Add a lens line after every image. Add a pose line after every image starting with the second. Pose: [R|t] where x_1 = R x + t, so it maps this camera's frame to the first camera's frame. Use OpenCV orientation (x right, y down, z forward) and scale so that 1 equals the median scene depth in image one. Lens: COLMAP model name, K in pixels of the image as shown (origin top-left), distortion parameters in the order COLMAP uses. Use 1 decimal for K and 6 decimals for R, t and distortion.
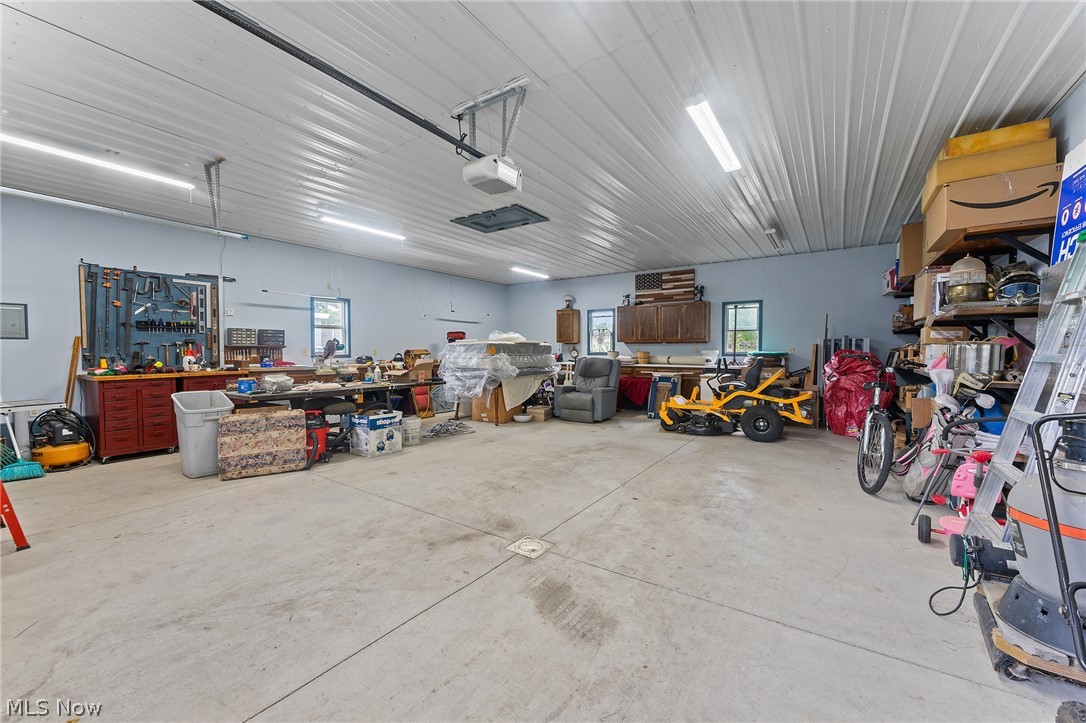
lens RADIAL K [[437.9, 0, 546.4], [0, 437.9, 360.9], [0, 0, 1]] dist [0.000694, -0.000004]
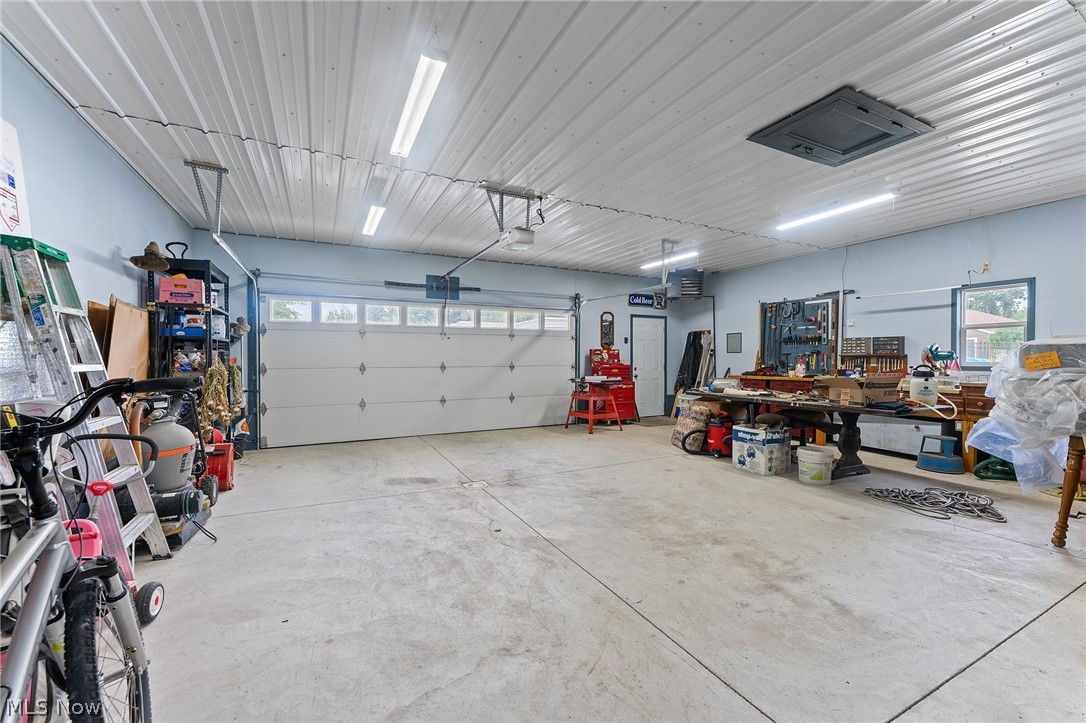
lens RADIAL K [[437.9, 0, 546.4], [0, 437.9, 360.9], [0, 0, 1]] dist [0.000694, -0.000004]
pose [[-0.487805, 0.005944, -0.872932, 0.812799], [-0.023846, 0.999513, 0.020131, -0.037491], [0.872627, 0.030636, -0.487426, 1.332720]]
